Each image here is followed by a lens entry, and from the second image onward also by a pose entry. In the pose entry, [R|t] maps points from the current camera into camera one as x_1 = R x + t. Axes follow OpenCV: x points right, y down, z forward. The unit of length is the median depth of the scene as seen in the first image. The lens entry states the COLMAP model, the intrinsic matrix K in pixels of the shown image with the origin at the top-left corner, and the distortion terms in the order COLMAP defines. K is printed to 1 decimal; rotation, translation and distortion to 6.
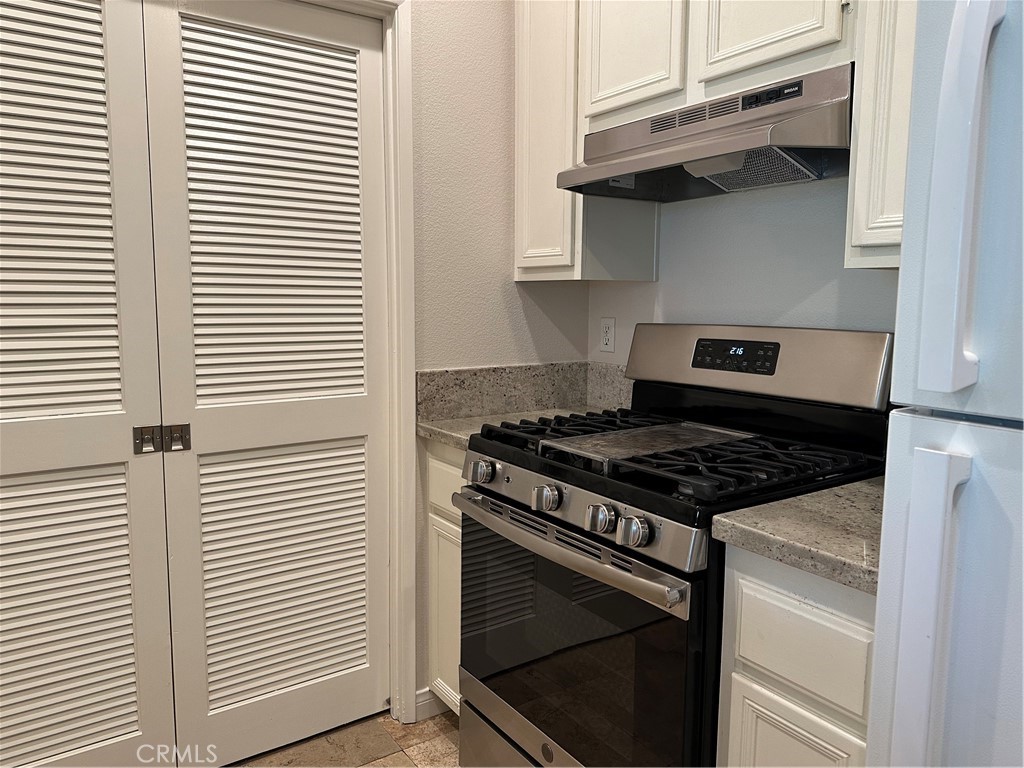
lens RADIAL K [[717.2, 0, 509.0], [0, 717.2, 382.8], [0, 0, 1]] dist [0.057265, -0.069387]
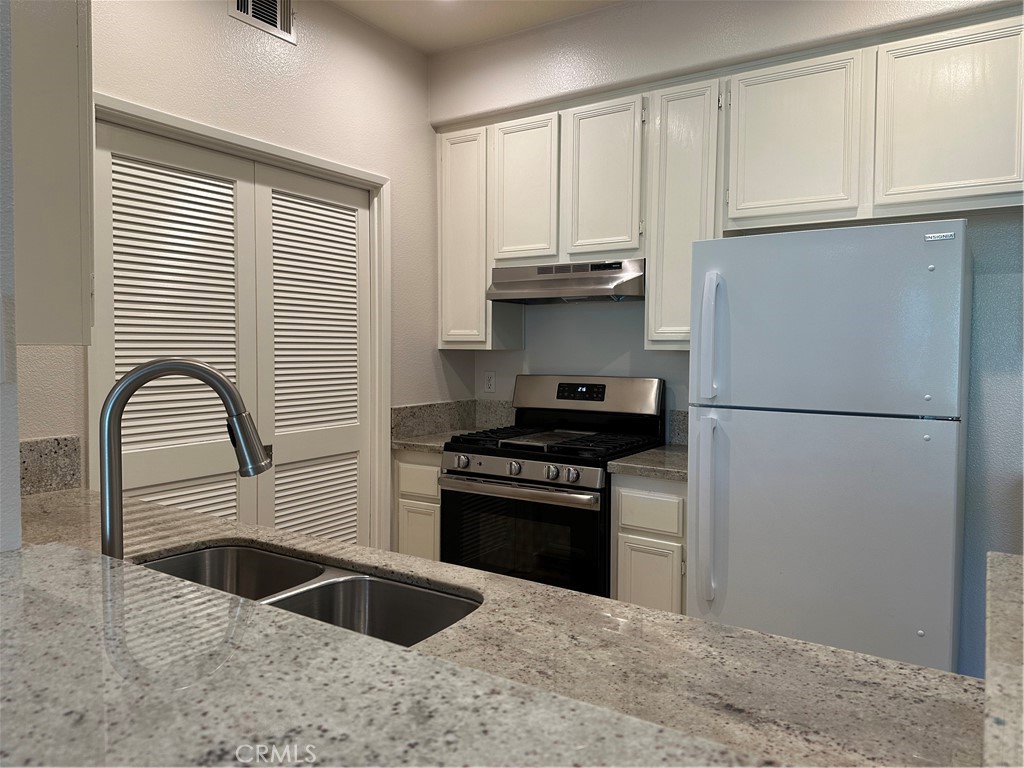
lens RADIAL K [[717.2, 0, 509.0], [0, 717.2, 382.8], [0, 0, 1]] dist [0.057265, -0.069387]
pose [[0.920152, -0.020838, 0.391007, -0.550166], [0.045674, 0.997478, -0.054325, 0.029459], [-0.388889, 0.067846, 0.918783, -0.597558]]
